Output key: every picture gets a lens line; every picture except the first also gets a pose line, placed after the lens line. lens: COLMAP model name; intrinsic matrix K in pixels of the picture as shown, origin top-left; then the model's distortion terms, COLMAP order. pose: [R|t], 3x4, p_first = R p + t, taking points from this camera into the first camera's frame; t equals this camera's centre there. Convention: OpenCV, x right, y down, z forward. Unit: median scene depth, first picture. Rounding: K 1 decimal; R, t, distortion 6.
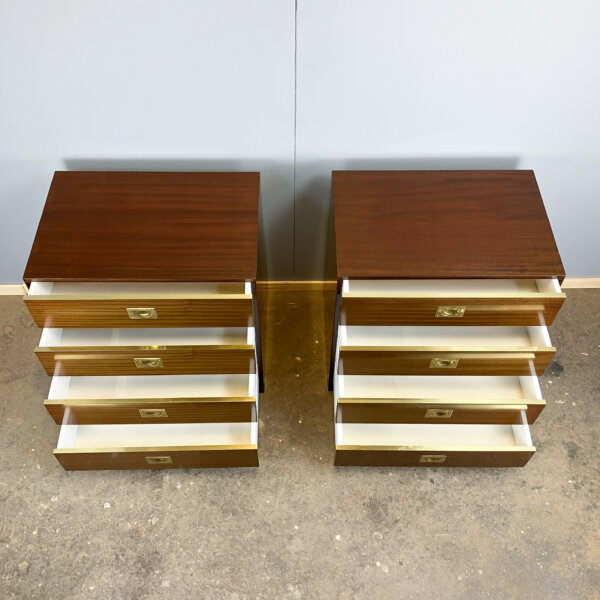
lens RADIAL K [[688.3, 0, 297.3], [0, 688.3, 302.8], [0, 0, 1]] dist [-0.008869, 0.000000]
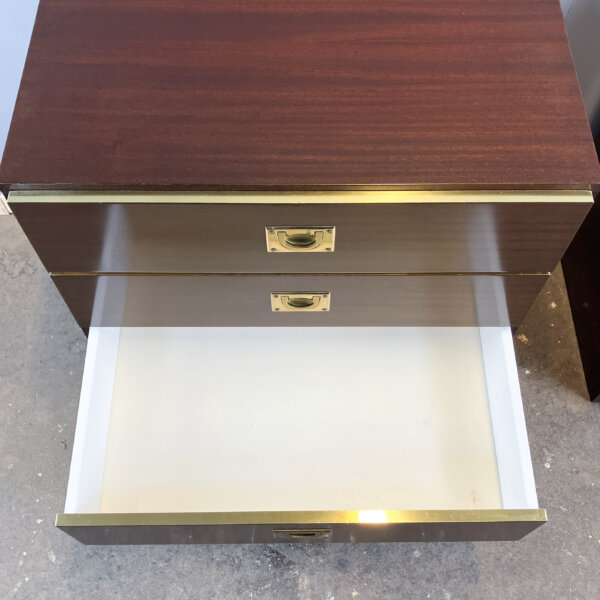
lens RADIAL K [[688.3, 0, 277.1], [0, 688.3, 326.2], [0, 0, 1]] dist [-0.008869, 0.000000]
pose [[0.999951, 0.003805, -0.009143, -0.210823], [-0.002253, 0.986445, 0.164077, -0.017123], [0.009643, -0.164048, 0.986405, 0.539221]]
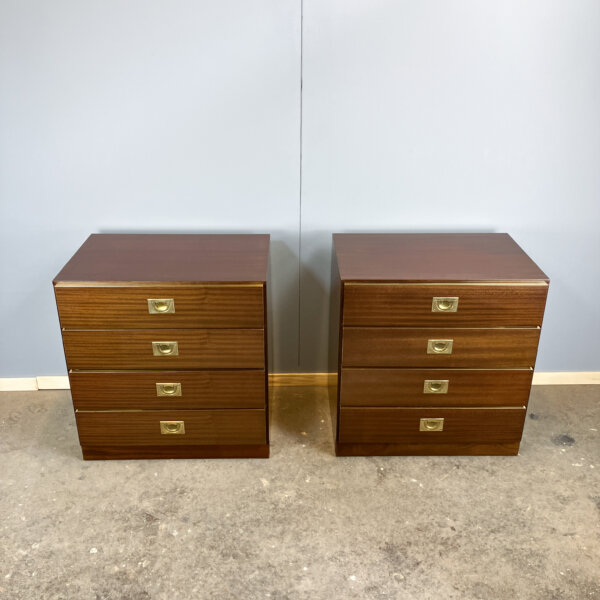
lens RADIAL K [[668.8, 0, 295.8], [0, 668.8, 297.8], [0, 0, 1]] dist [-0.005541, 0.000000]
pose [[0.999986, -0.004544, 0.002612, -0.013839], [0.005241, 0.870143, -0.492771, 0.438140], [-0.000033, 0.492777, 0.870155, 0.079465]]
